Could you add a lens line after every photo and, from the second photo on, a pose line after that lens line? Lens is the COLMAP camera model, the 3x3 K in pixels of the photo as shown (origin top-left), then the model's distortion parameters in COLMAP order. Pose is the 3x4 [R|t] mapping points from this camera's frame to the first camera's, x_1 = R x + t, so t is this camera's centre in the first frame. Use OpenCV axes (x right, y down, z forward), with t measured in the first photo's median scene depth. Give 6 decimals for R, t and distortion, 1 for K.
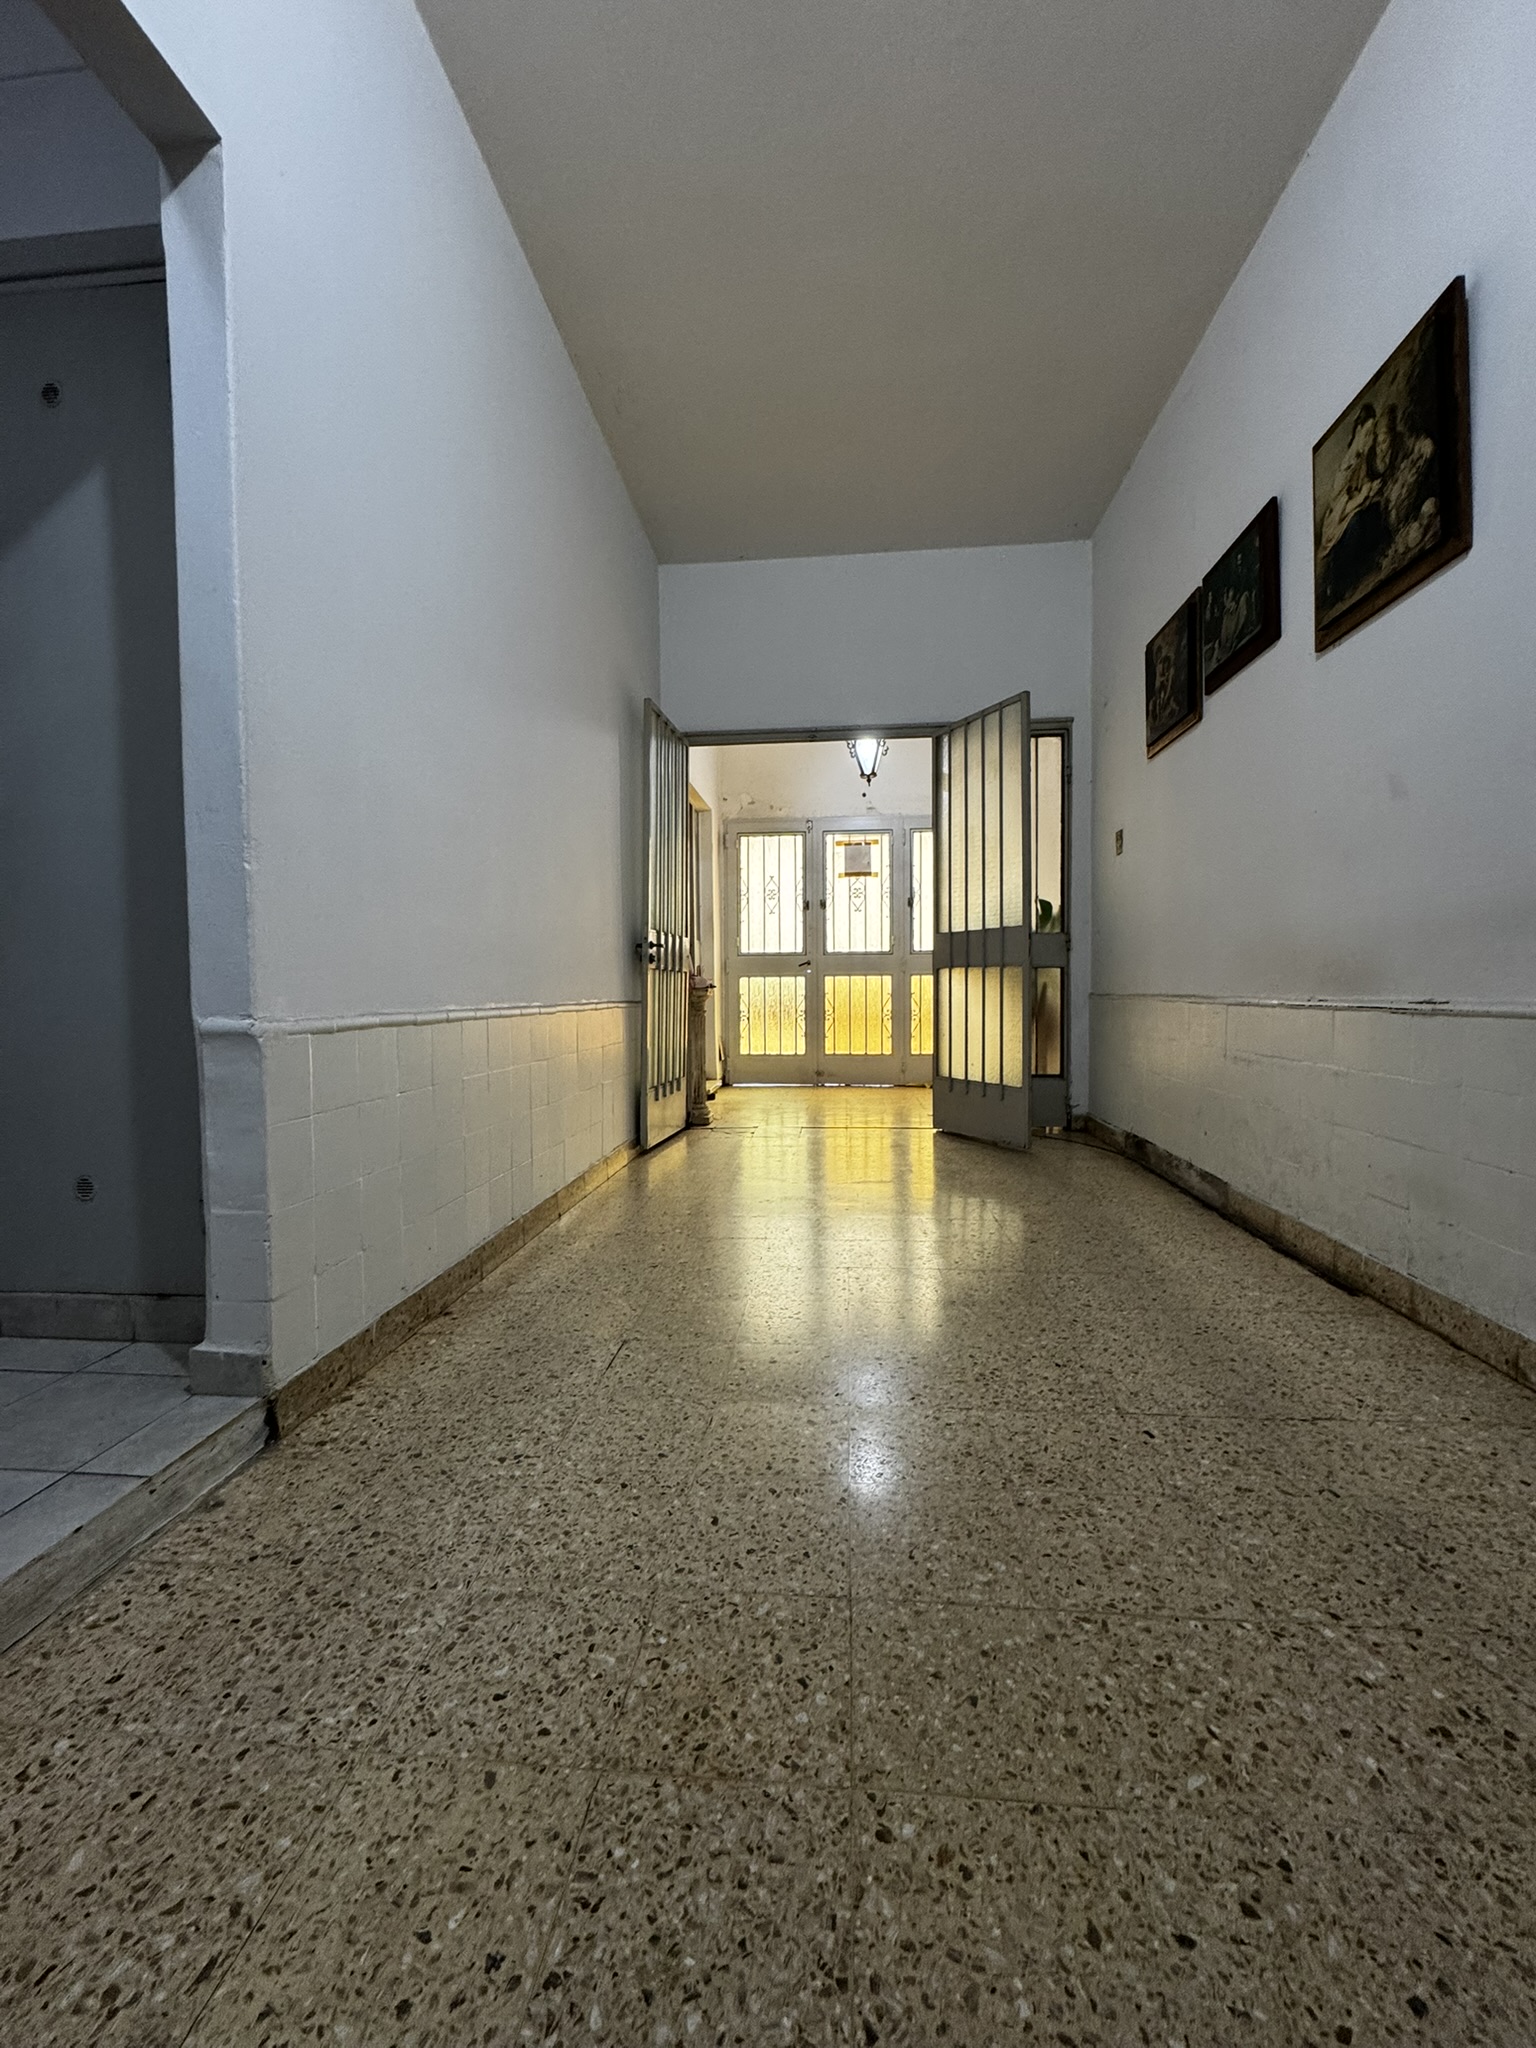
lens RADIAL K [[818.8, 0, 769.1], [0, 818.8, 1015.7], [0, 0, 1]] dist [-0.003692, 0.000150]
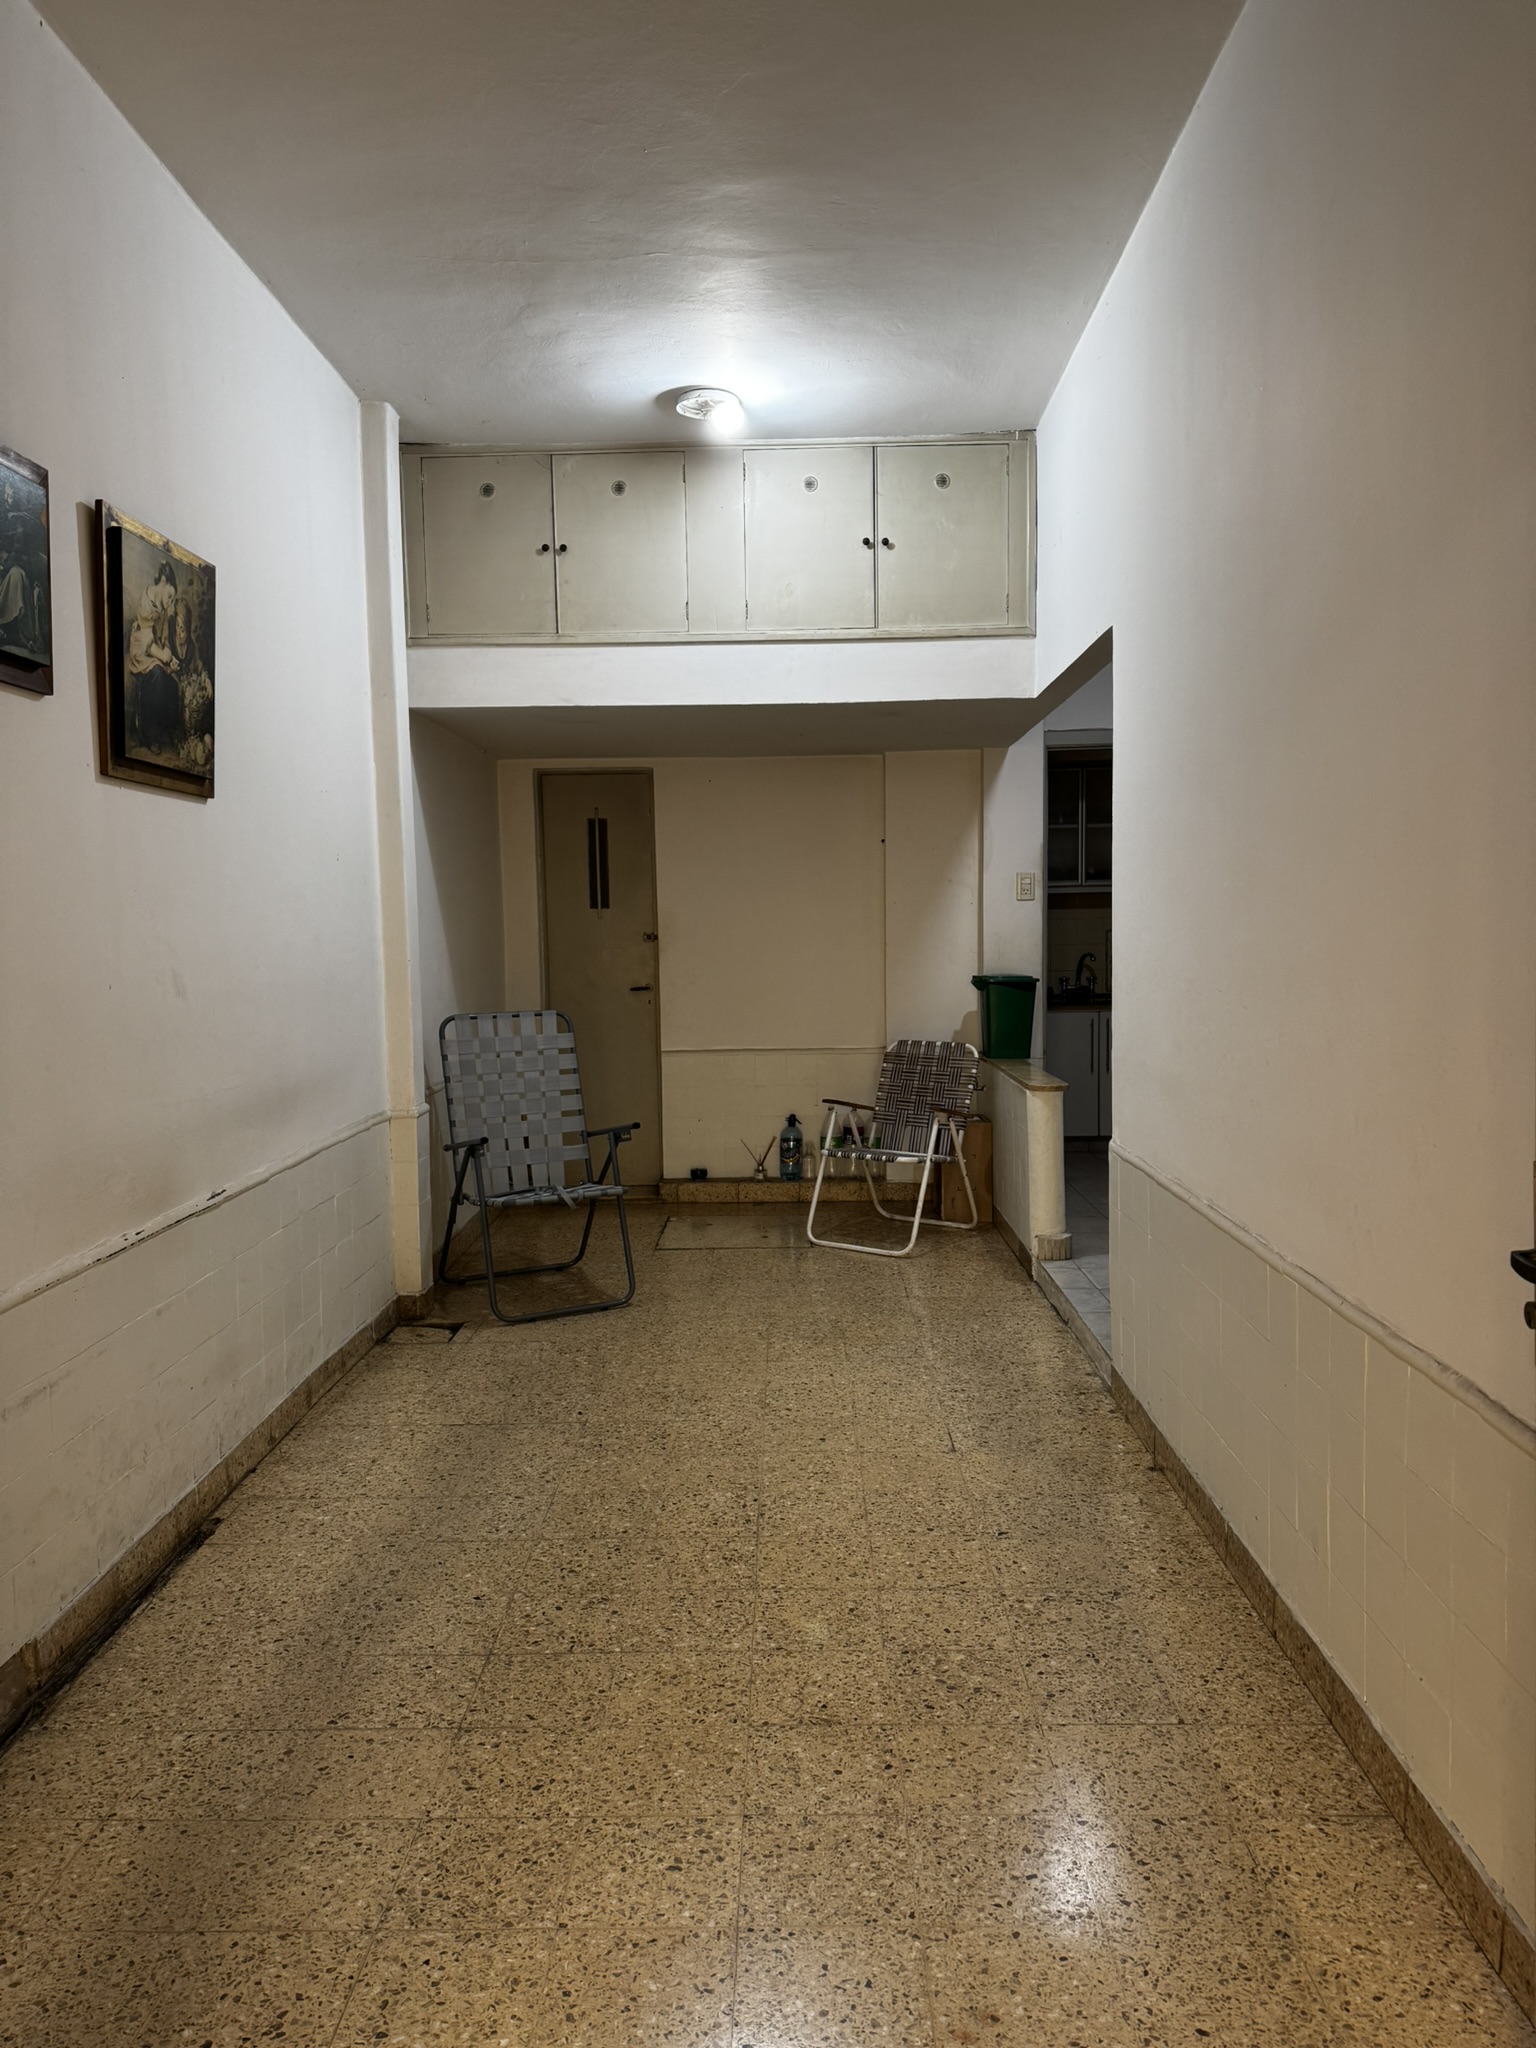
lens RADIAL K [[1409.4, 0, 768.6], [0, 1409.4, 1021.8], [0, 0, 1]] dist [0.003982, -0.000123]
pose [[-0.996609, 0.033721, -0.075055, 0.274007], [0.025936, 0.994407, 0.102383, -0.531467], [0.078088, 0.100089, -0.991910, 3.693705]]
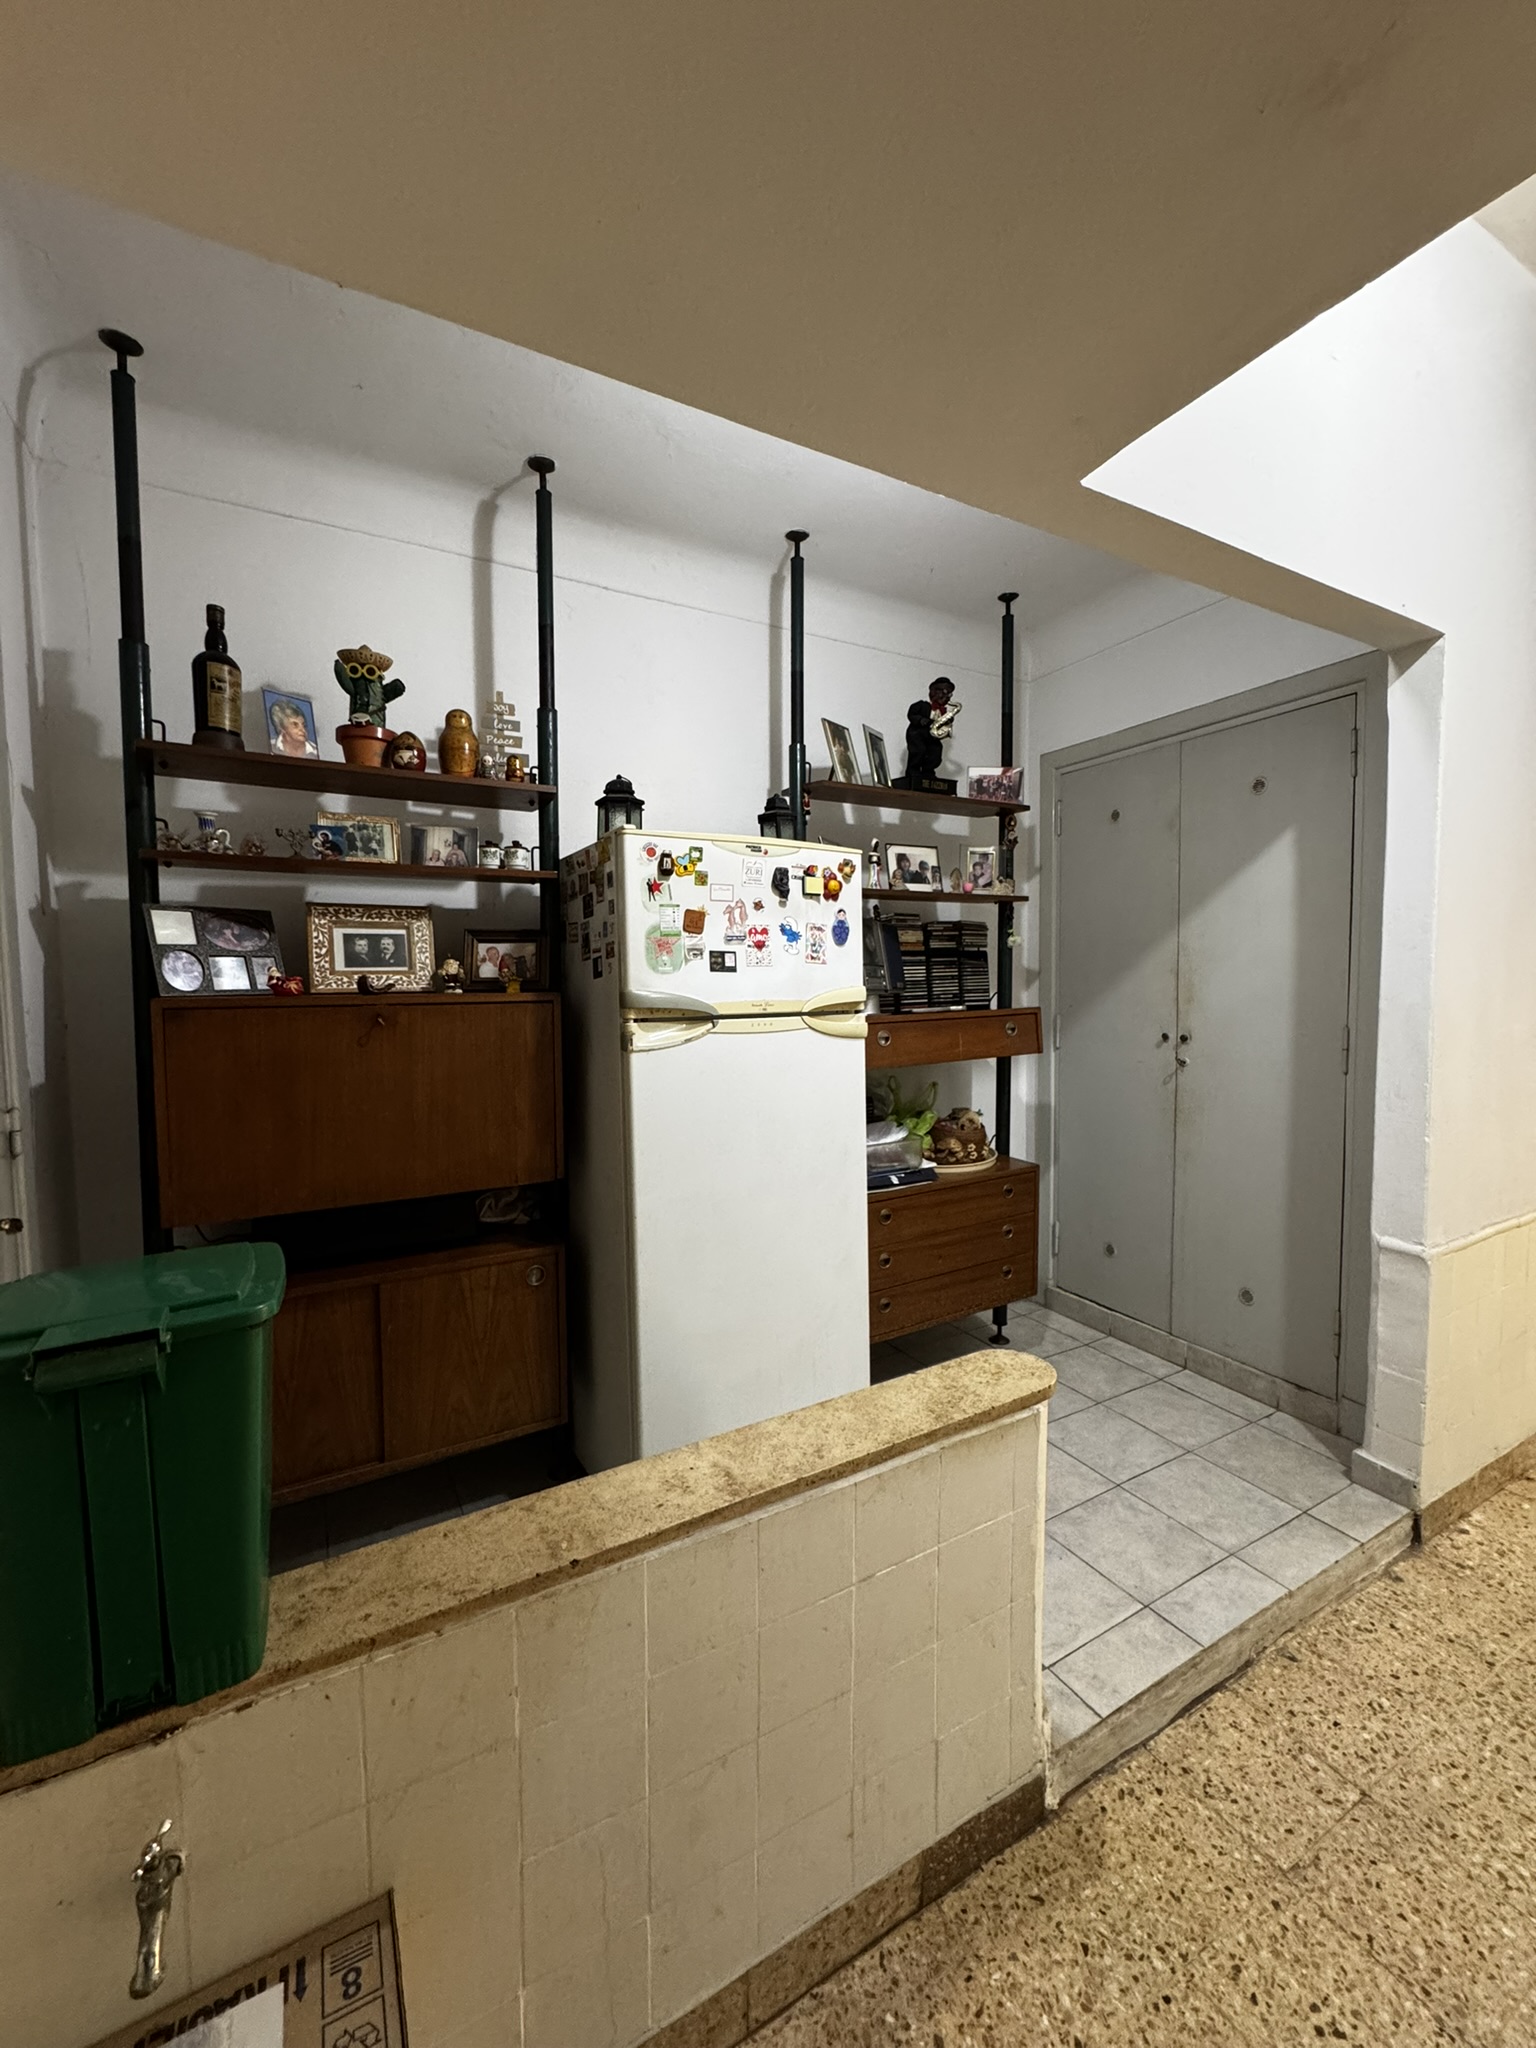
lens RADIAL K [[818.8, 0, 770.6], [0, 818.8, 1020.0], [0, 0, 1]] dist [-0.003692, 0.000150]
pose [[0.570071, 0.048395, -0.820169, -0.135697], [-0.025839, 0.998826, 0.040977, -0.399470], [0.821189, -0.002167, 0.570652, -0.696795]]
